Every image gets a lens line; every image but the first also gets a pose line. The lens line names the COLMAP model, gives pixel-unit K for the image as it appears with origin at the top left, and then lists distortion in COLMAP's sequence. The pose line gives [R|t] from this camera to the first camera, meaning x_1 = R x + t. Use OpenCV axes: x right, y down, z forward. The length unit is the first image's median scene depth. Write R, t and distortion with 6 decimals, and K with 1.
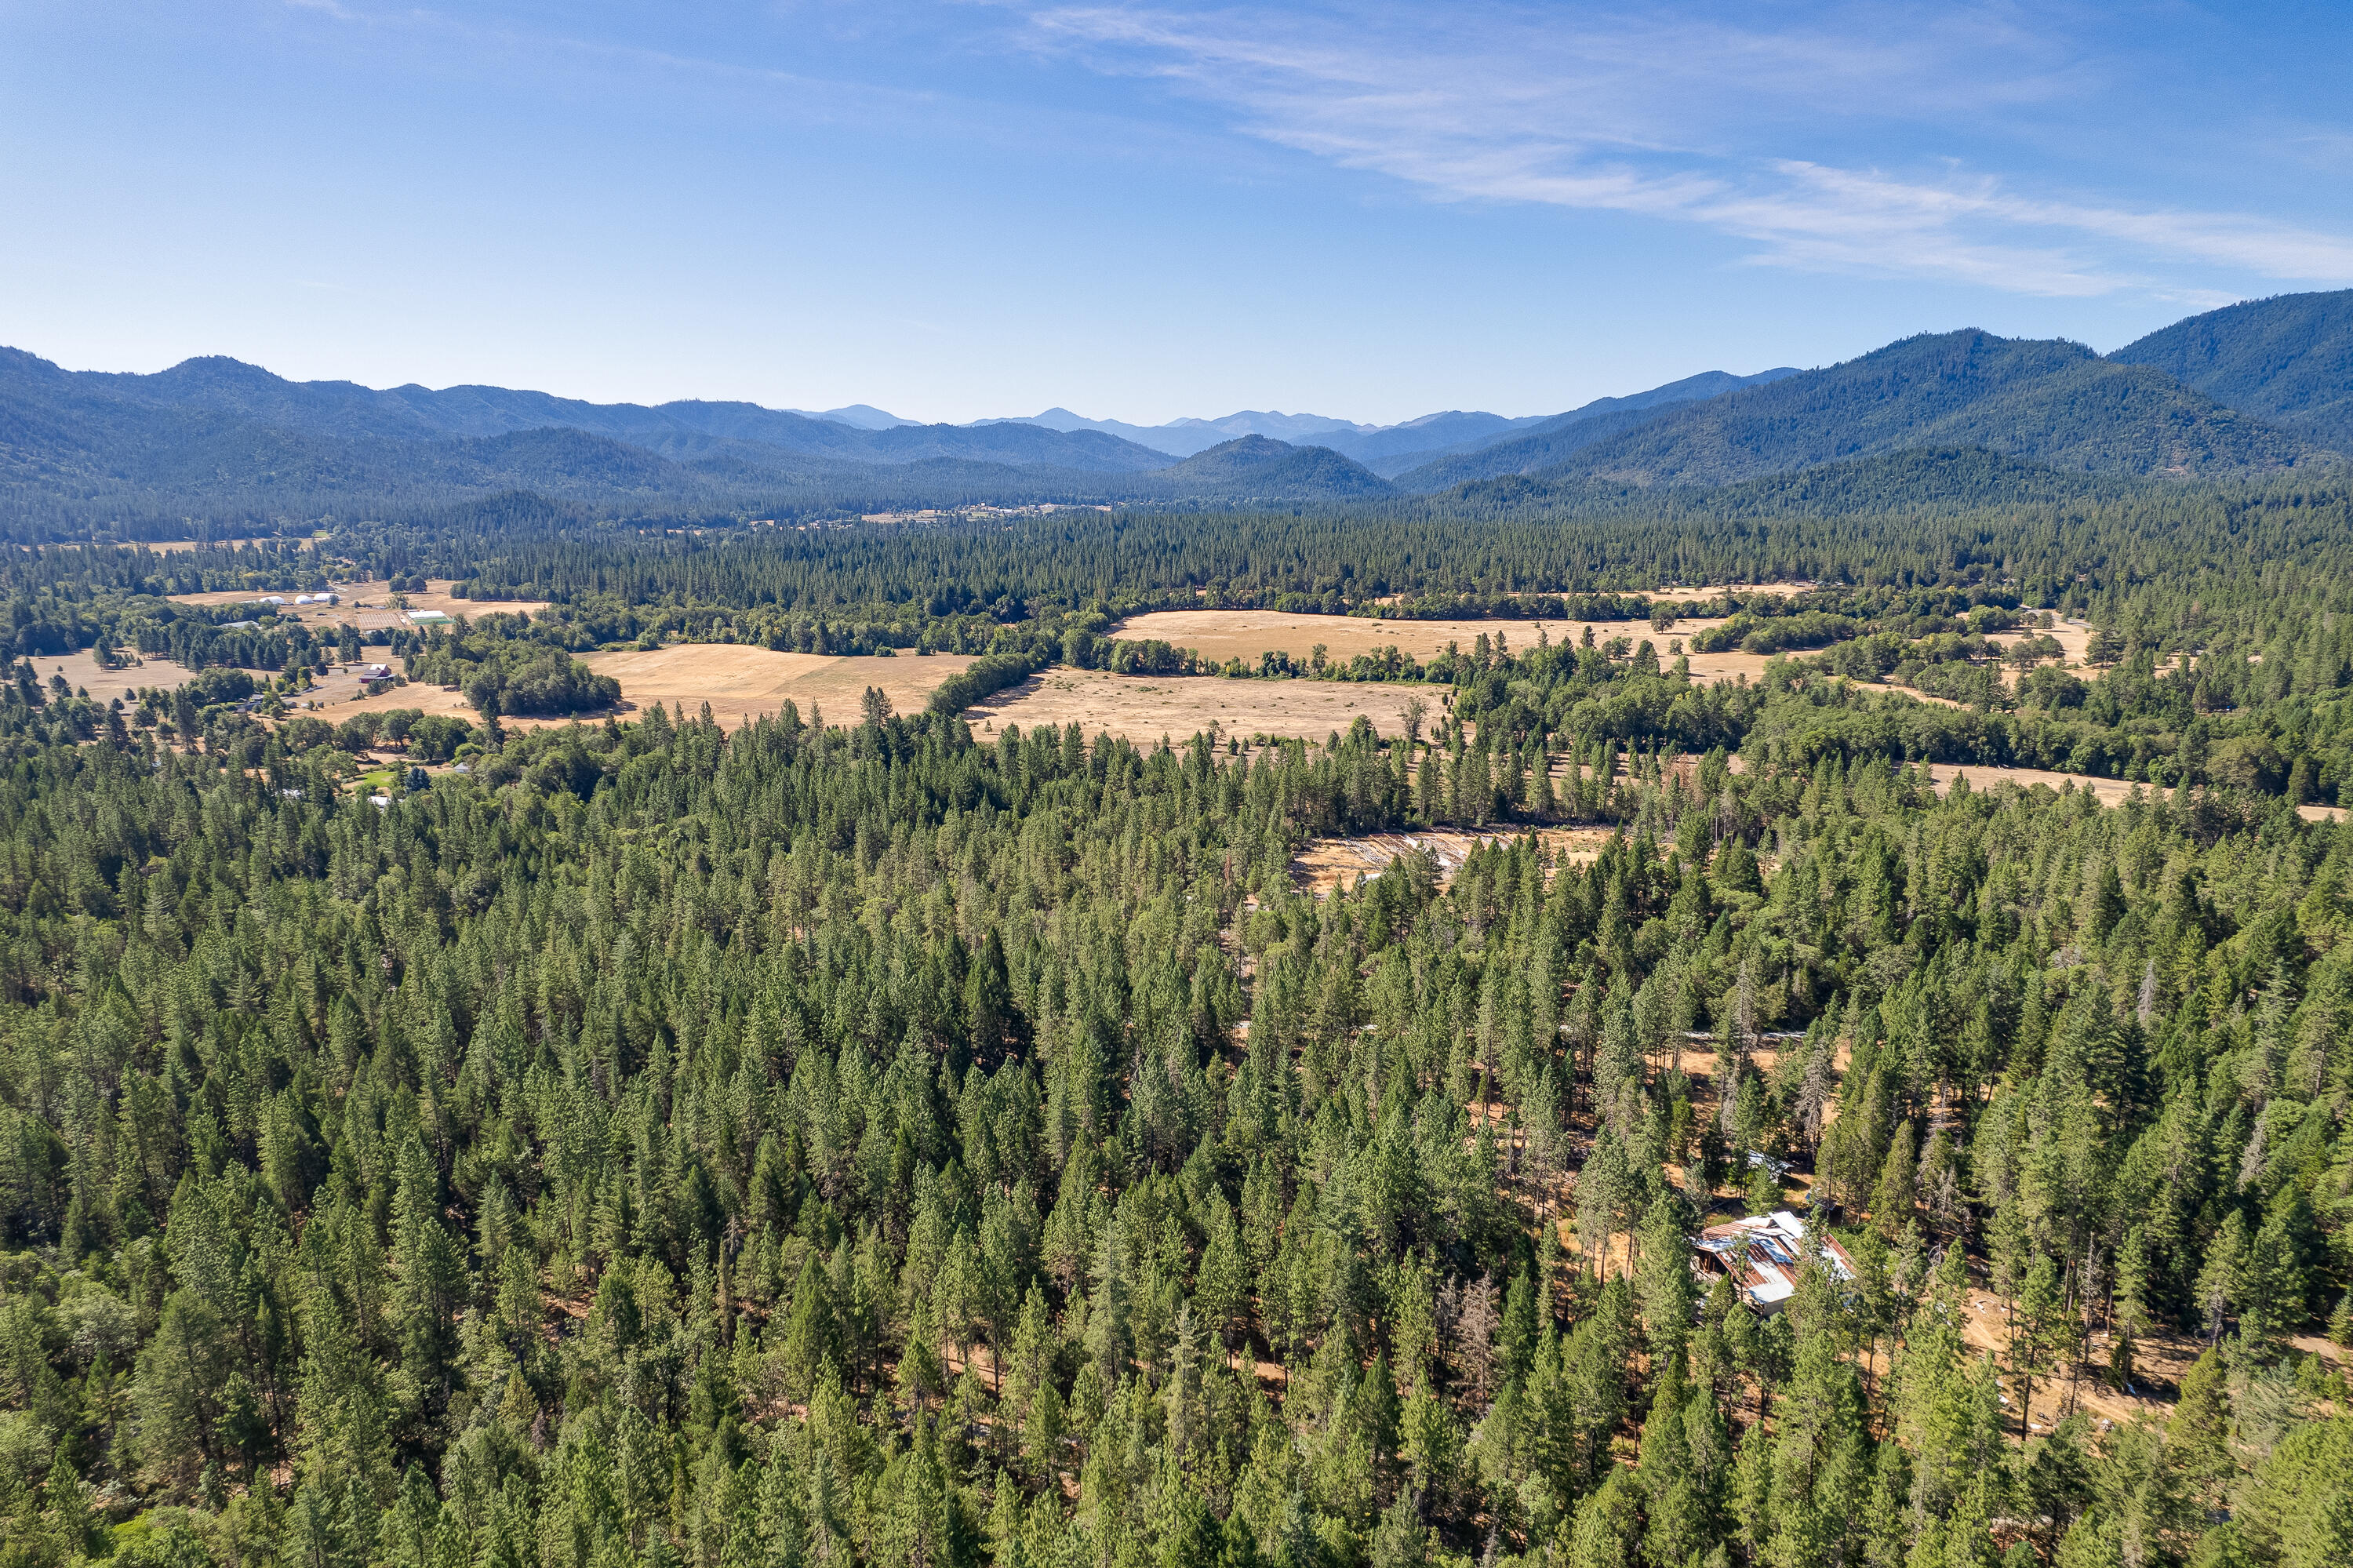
lens RADIAL K [[1537.7, 0, 1190.8], [0, 1537.7, 776.4], [0, 0, 1]] dist [-0.054199, 0.066468]
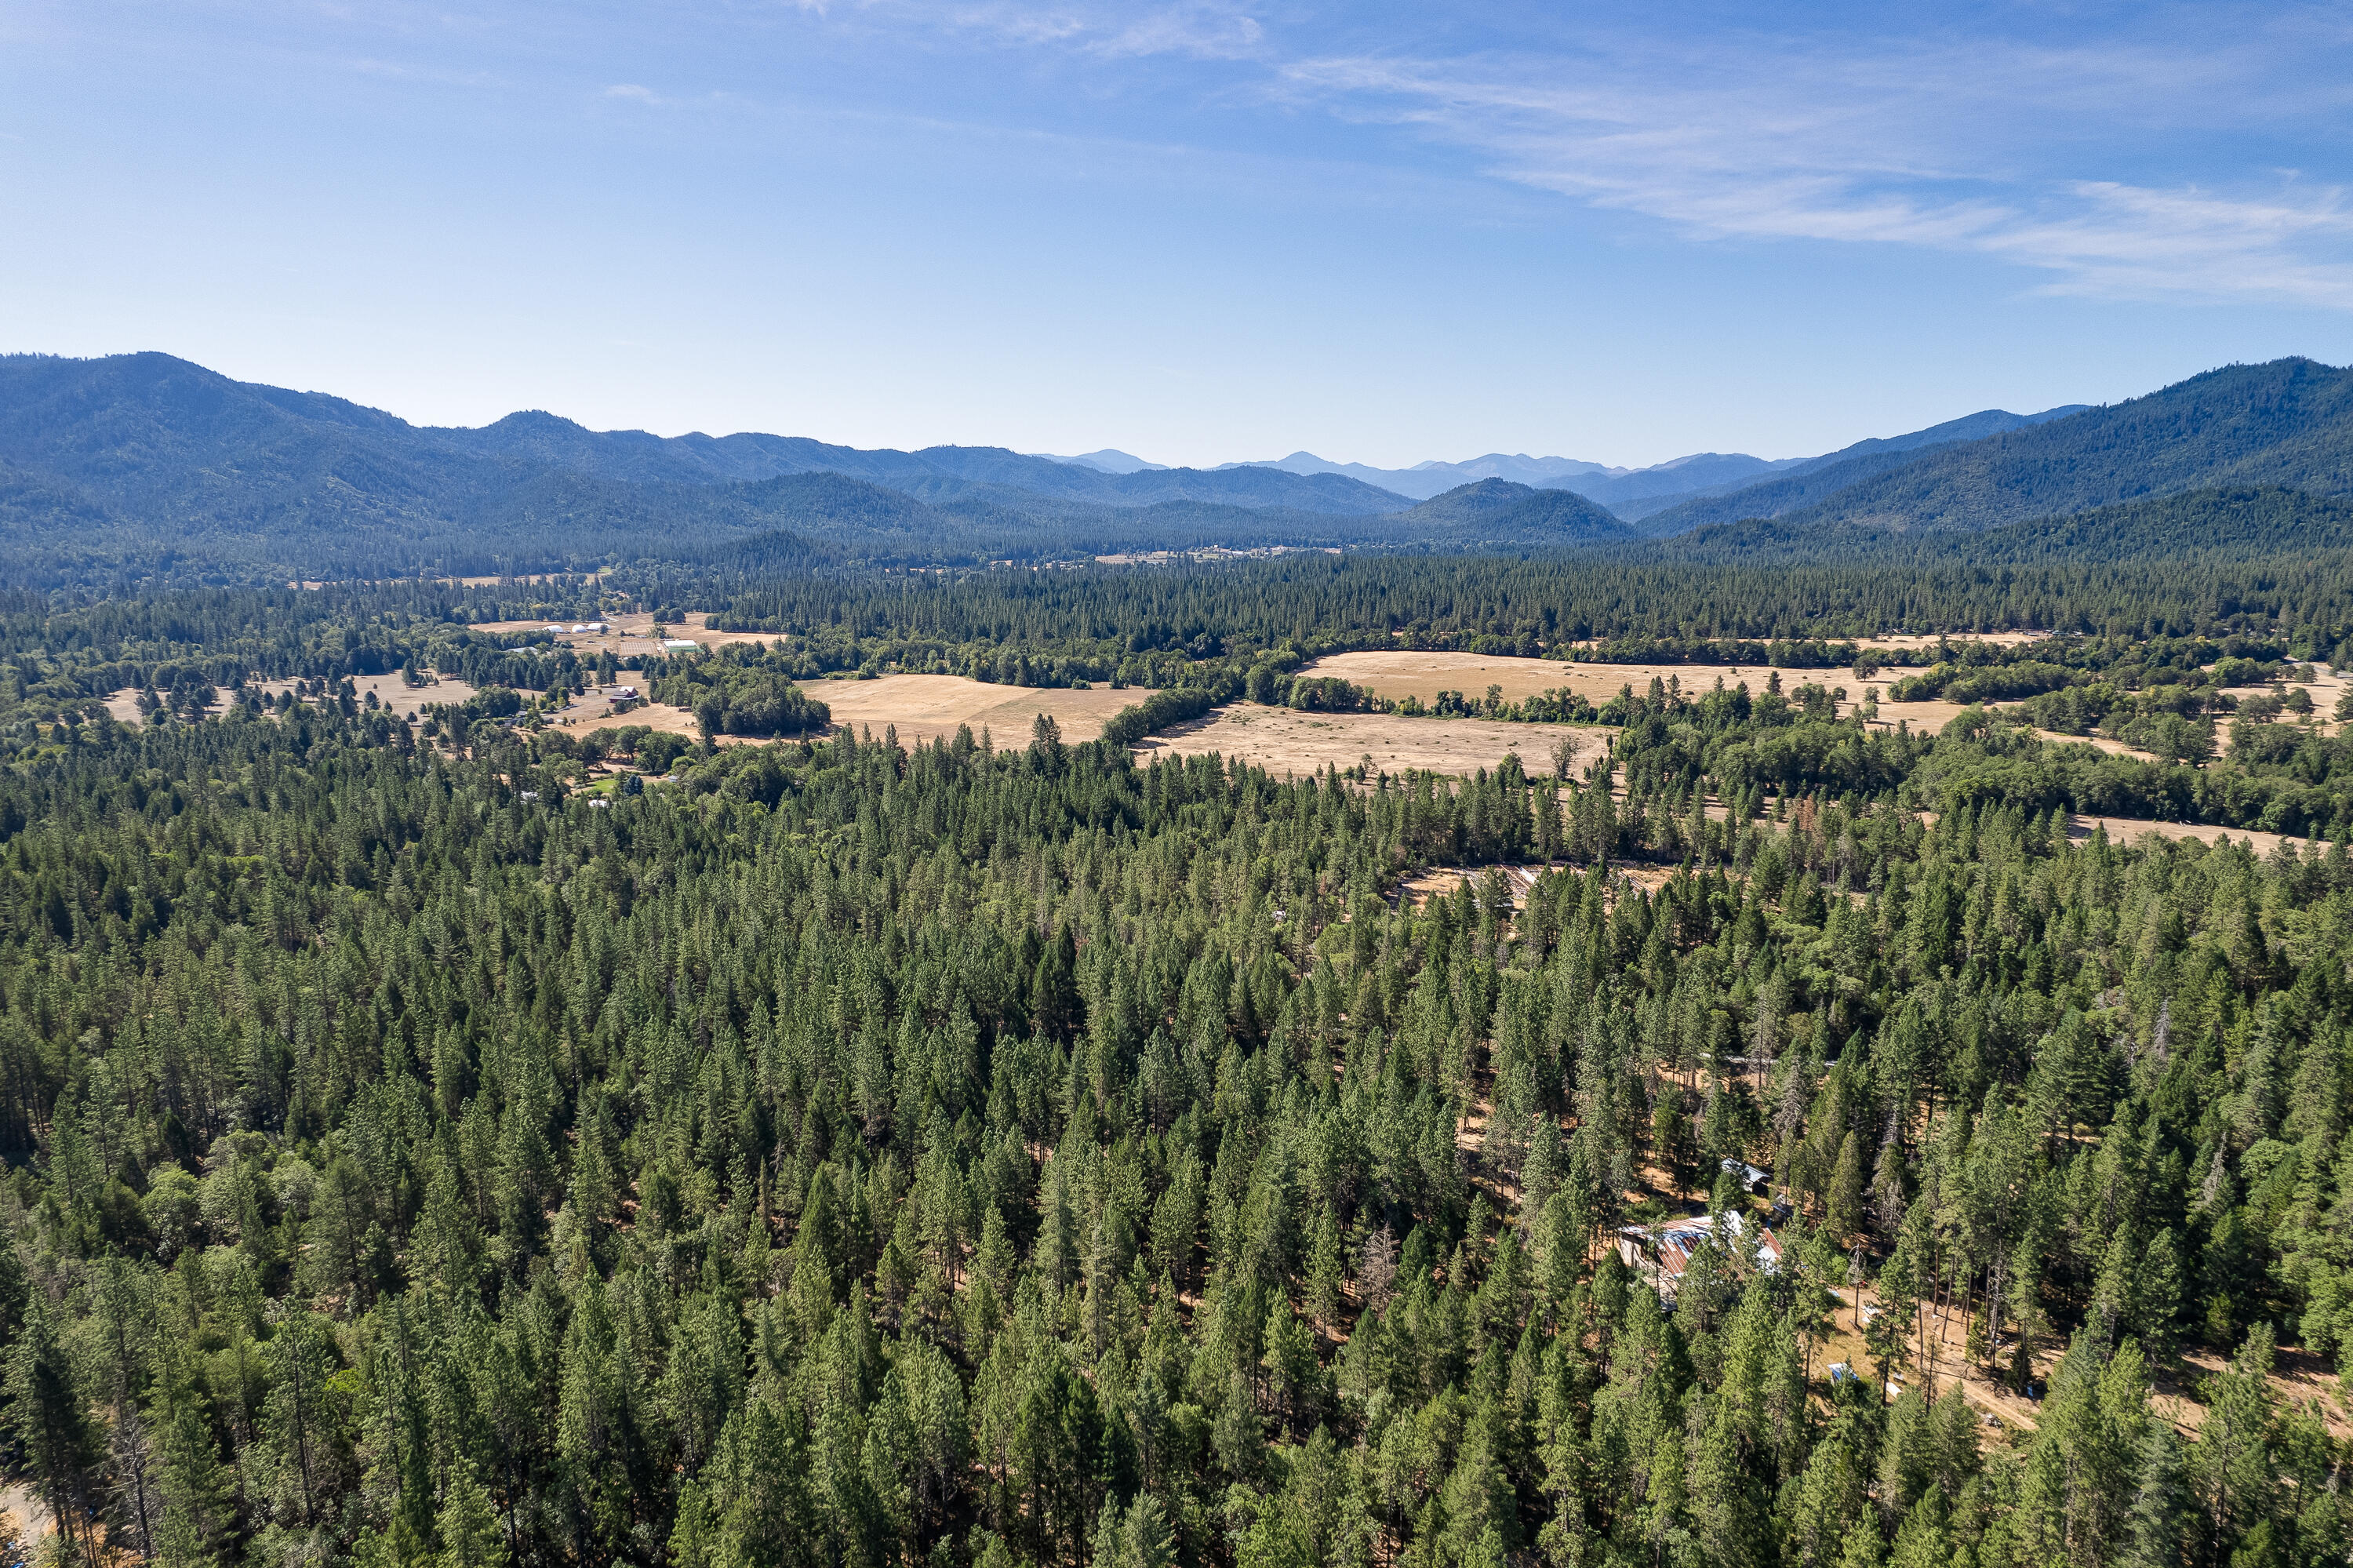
lens RADIAL K [[1537.7, 0, 1175.1], [0, 1537.7, 785.5], [0, 0, 1]] dist [-0.054199, 0.066468]
pose [[0.985865, 0.029248, -0.164972, 0.050975], [-0.032792, 0.999285, -0.018797, 0.006883], [0.164304, 0.023941, 0.986119, -0.032852]]
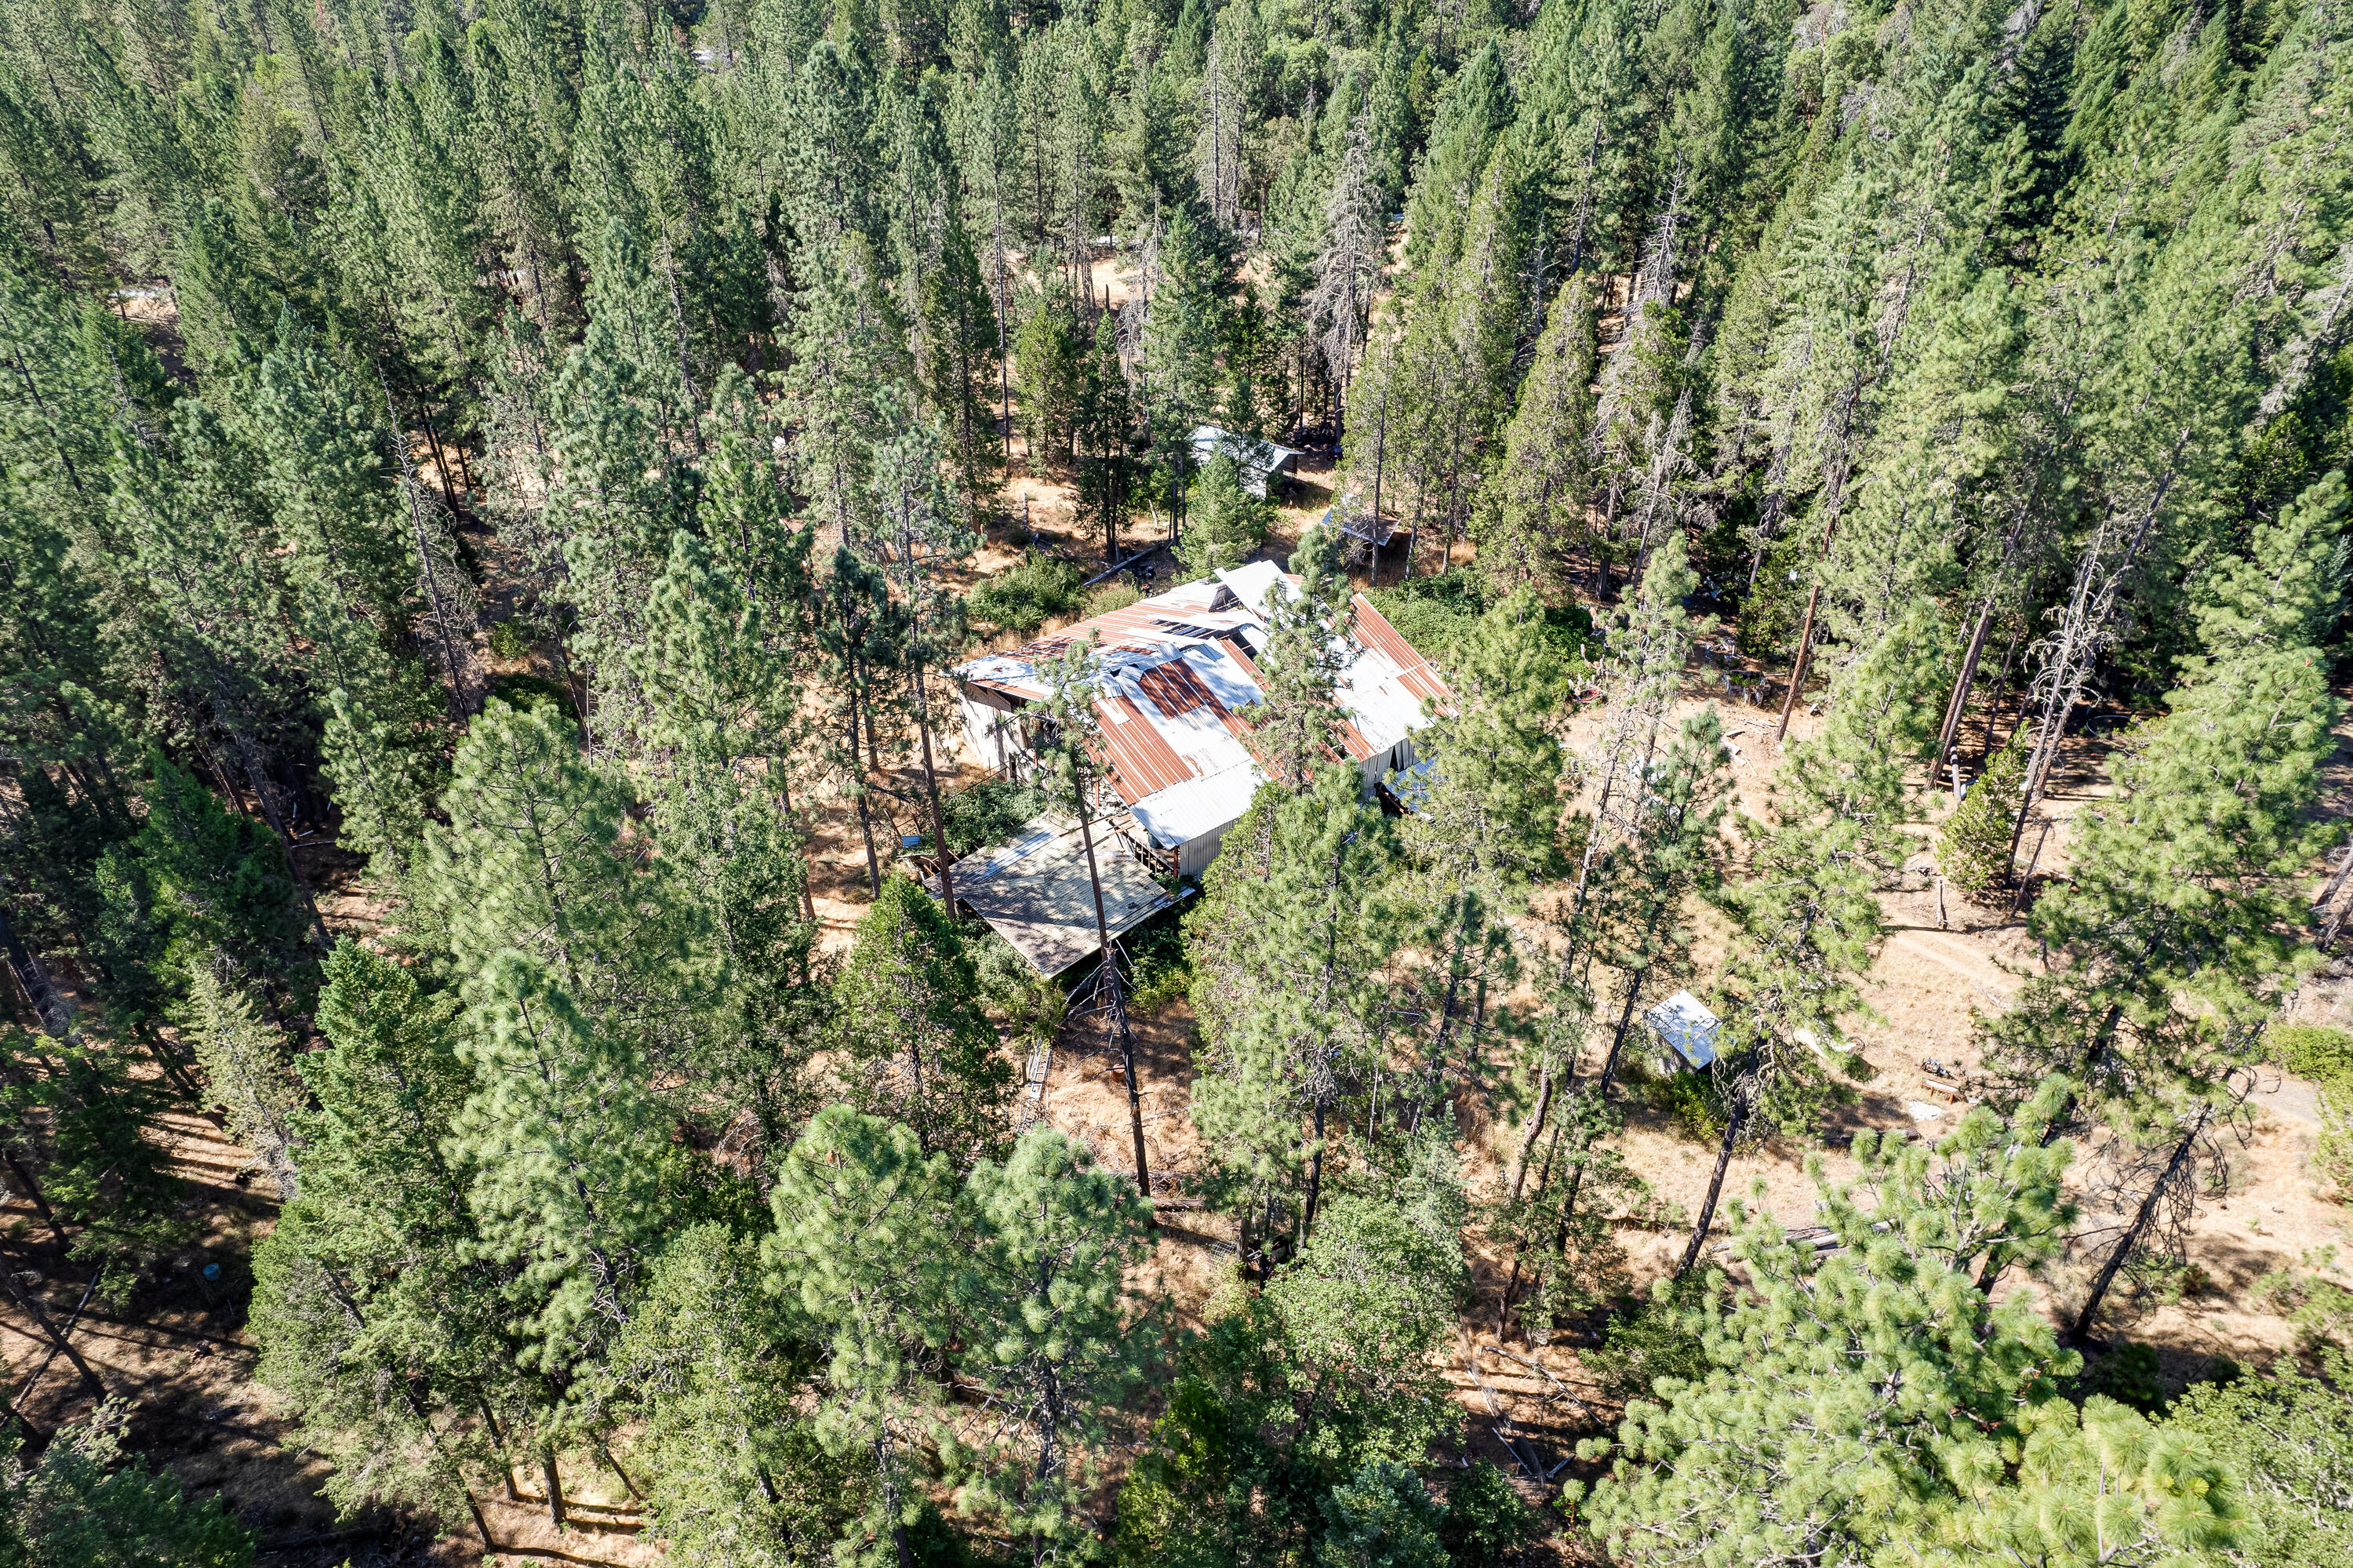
lens RADIAL K [[1537.7, 0, 1179.5], [0, 1537.7, 796.2], [0, 0, 1]] dist [-0.054199, 0.066468]
pose [[0.965677, -0.140783, 0.218282, 0.082303], [0.043076, 0.915539, 0.399916, 0.054922], [-0.256147, -0.376788, 0.890180, 0.190645]]
